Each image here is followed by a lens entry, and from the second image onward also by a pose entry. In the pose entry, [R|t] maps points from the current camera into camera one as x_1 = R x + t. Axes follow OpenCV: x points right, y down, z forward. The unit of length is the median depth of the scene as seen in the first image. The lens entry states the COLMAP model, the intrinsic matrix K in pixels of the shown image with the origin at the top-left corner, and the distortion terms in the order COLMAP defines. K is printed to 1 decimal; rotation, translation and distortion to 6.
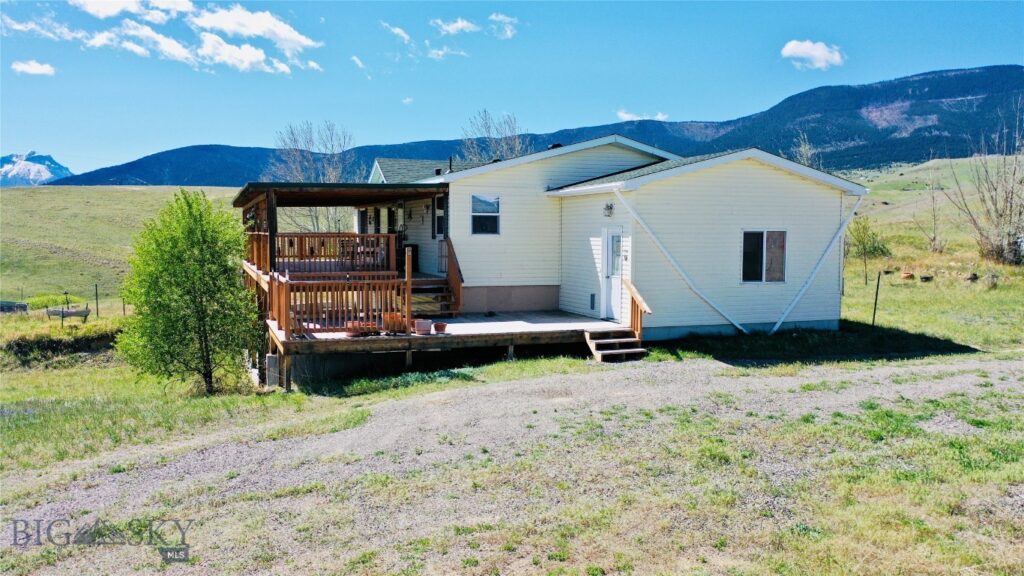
lens RADIAL K [[815.5, 0, 509.9], [0, 815.5, 289.8], [0, 0, 1]] dist [0.012184, 0.006083]
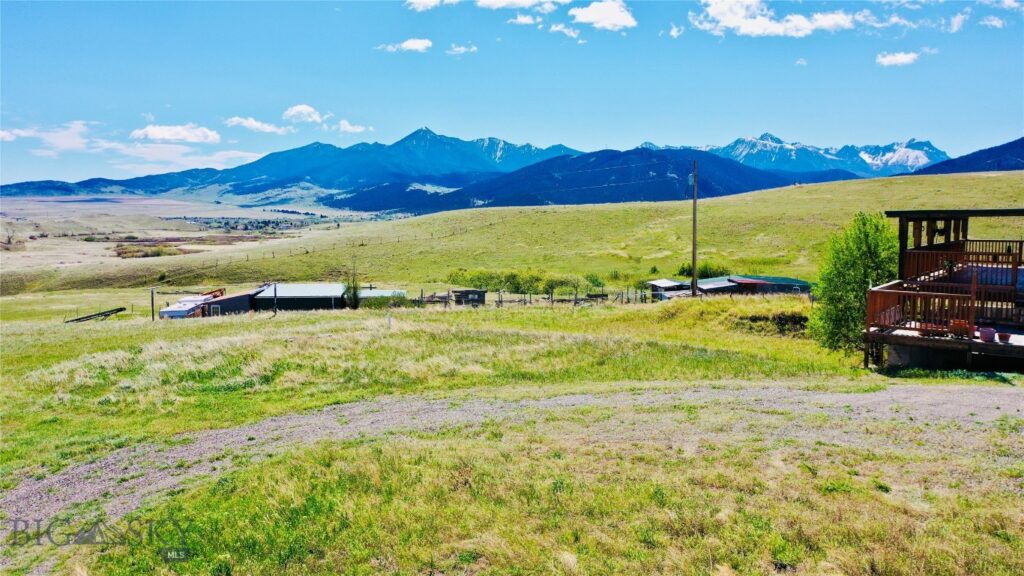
lens RADIAL K [[815.5, 0, 509.0], [0, 815.5, 289.7], [0, 0, 1]] dist [0.012184, 0.006083]
pose [[0.559852, 0.075989, -0.825101, 0.429946], [-0.060219, 0.996884, 0.050949, -0.035264], [0.826401, 0.021163, 0.562684, -0.234797]]
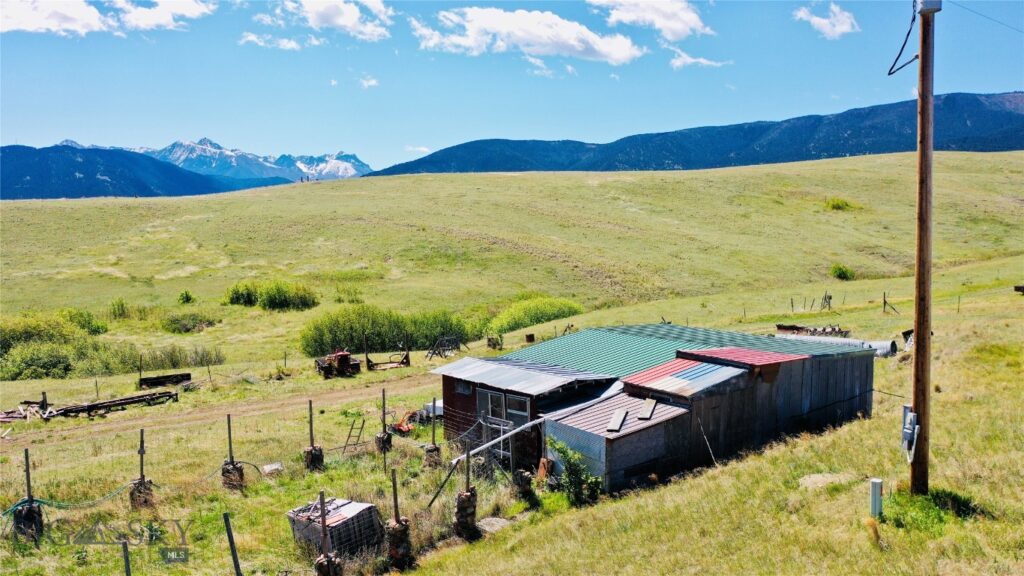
lens RADIAL K [[815.5, 0, 508.1], [0, 815.5, 288.9], [0, 0, 1]] dist [0.012184, 0.006083]
pose [[0.948359, 0.023678, -0.316314, -1.975042], [-0.019913, 0.999687, 0.015132, -0.076764], [0.316573, -0.008052, 0.948534, 1.322730]]
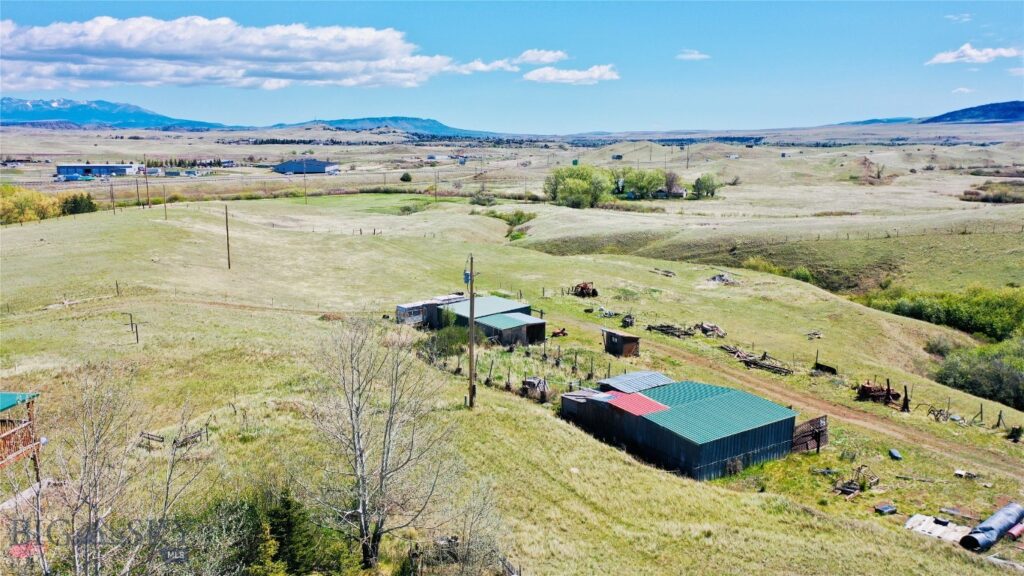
lens RADIAL K [[815.5, 0, 510.5], [0, 815.5, 283.1], [0, 0, 1]] dist [0.012184, 0.006083]
pose [[-0.446812, 0.158079, -0.880551, 0.642327], [-0.062331, 0.976373, 0.206909, -0.940791], [0.892454, 0.147335, -0.426402, 3.548282]]
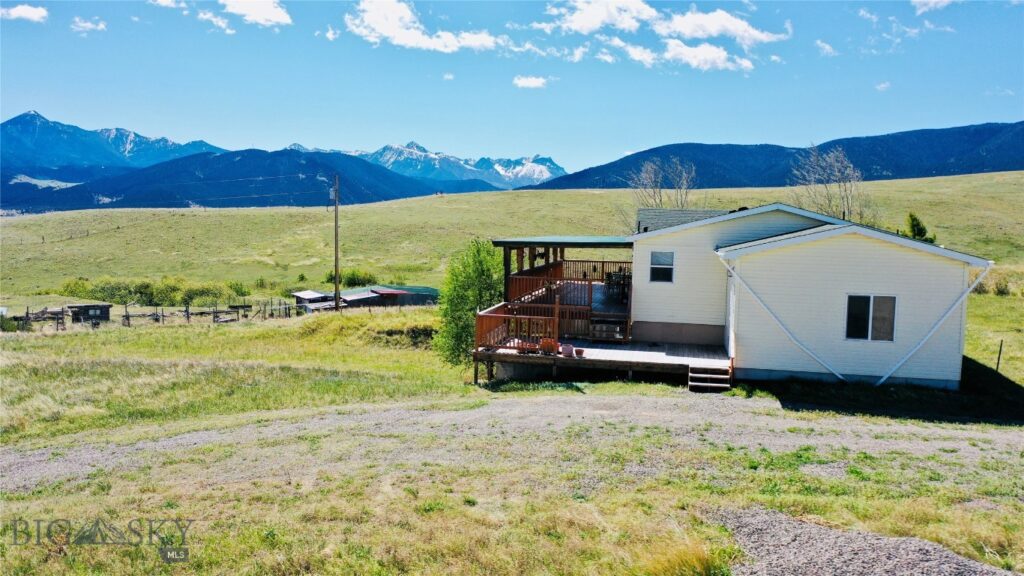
lens RADIAL K [[815.5, 0, 508.9], [0, 815.5, 287.9], [0, 0, 1]] dist [0.012184, 0.006083]
pose [[0.848862, 0.059436, -0.525262, 0.482920], [-0.057992, 0.998132, 0.019224, -0.075700], [0.525423, 0.014142, 0.850723, -0.242414]]
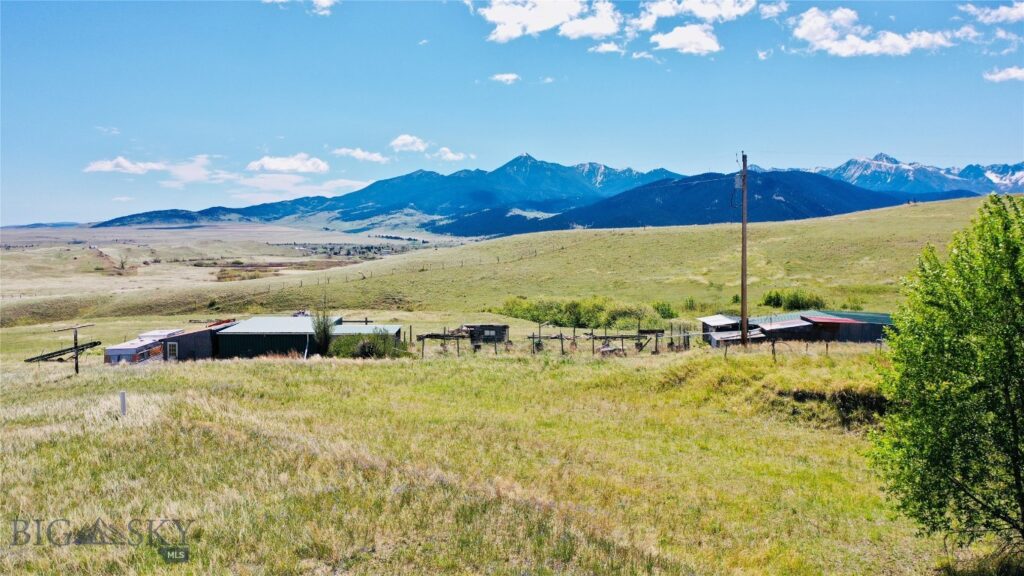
lens RADIAL K [[815.5, 0, 507.9], [0, 815.5, 287.4], [0, 0, 1]] dist [0.012184, 0.006083]
pose [[0.453141, 0.049950, -0.890038, -0.060715], [-0.060517, 0.997849, 0.025190, -0.063507], [0.889382, 0.042448, 0.455189, 0.523770]]
